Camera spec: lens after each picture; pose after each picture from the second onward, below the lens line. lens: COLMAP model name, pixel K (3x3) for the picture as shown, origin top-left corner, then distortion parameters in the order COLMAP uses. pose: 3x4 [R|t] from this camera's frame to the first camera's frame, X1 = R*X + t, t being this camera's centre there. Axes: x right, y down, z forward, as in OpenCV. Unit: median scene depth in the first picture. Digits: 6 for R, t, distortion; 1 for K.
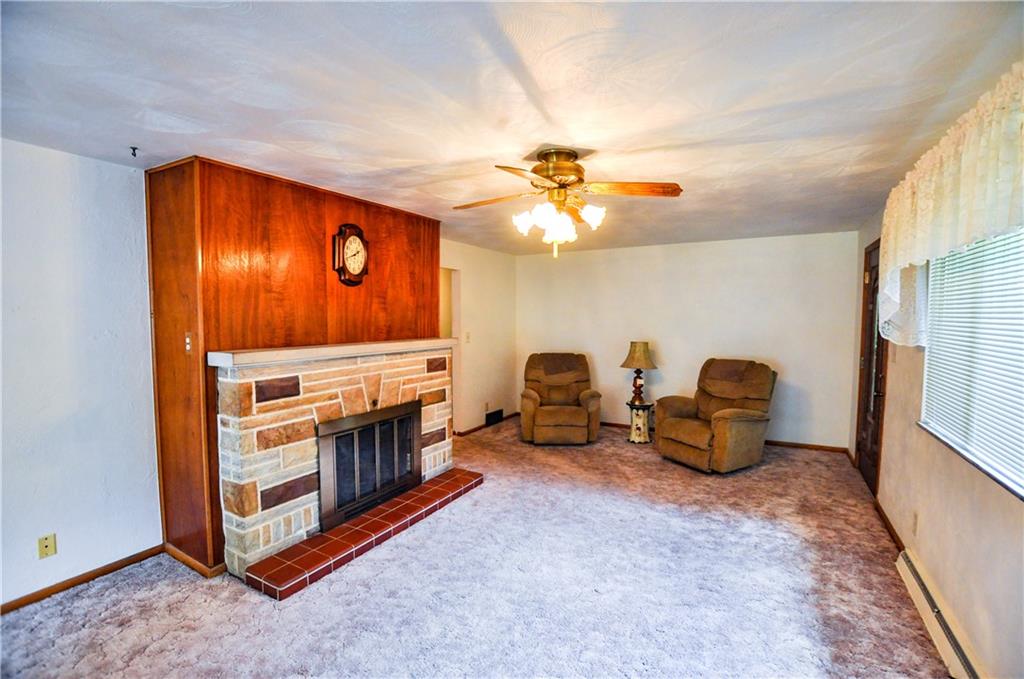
lens RADIAL K [[444.5, 0, 533.6], [0, 444.5, 342.1], [0, 0, 1]] dist [-0.004867, -0.000230]
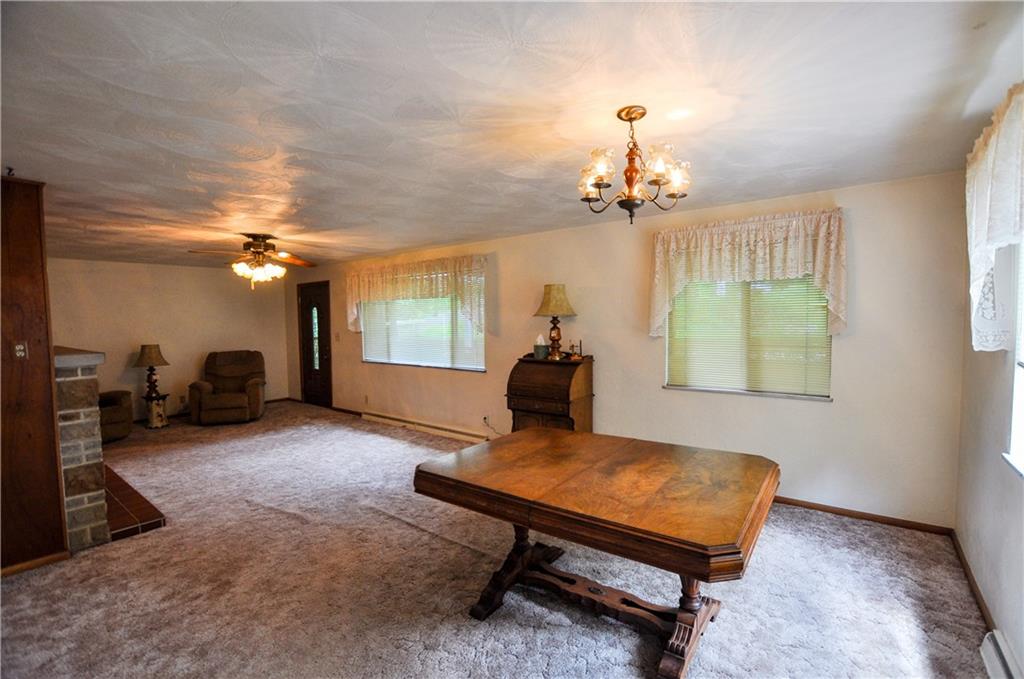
lens RADIAL K [[444.5, 0, 512.3], [0, 444.5, 341.0], [0, 0, 1]] dist [-0.004867, -0.000230]
pose [[0.154665, -0.052877, 0.986551, -1.204574], [0.072146, 0.996505, 0.042100, 0.015014], [-0.985329, 0.064664, 0.157939, -0.236122]]
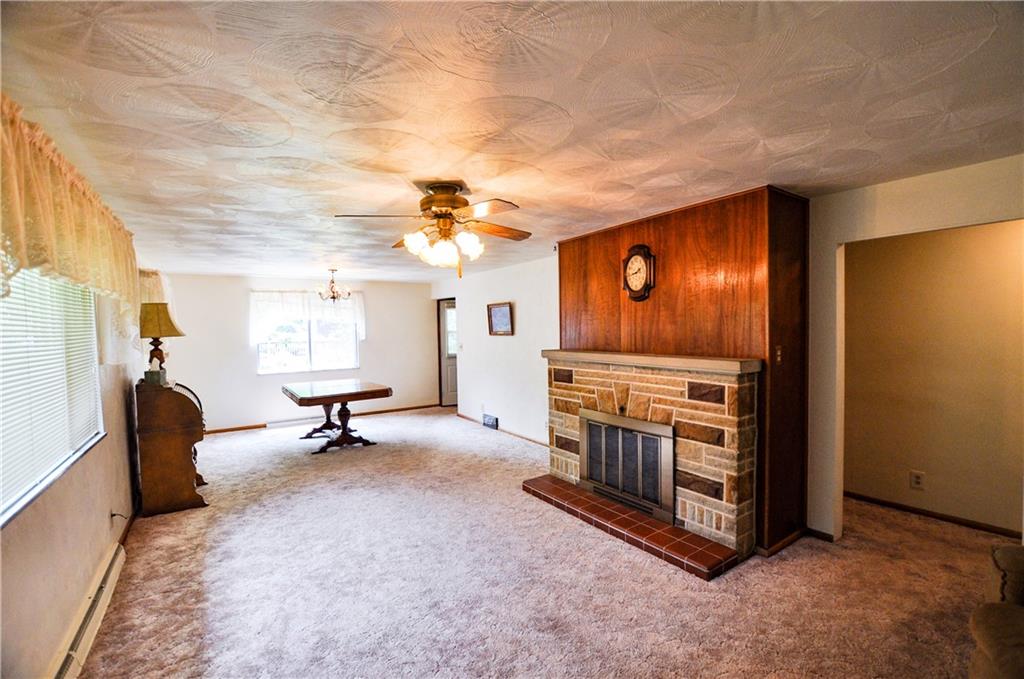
lens RADIAL K [[444.5, 0, 513.3], [0, 444.5, 343.9], [0, 0, 1]] dist [-0.004867, -0.000230]
pose [[-0.462441, 0.047201, -0.885393, 0.718175], [-0.030372, 0.997153, 0.069023, -0.089161], [0.886130, 0.058810, -0.459691, 1.252908]]
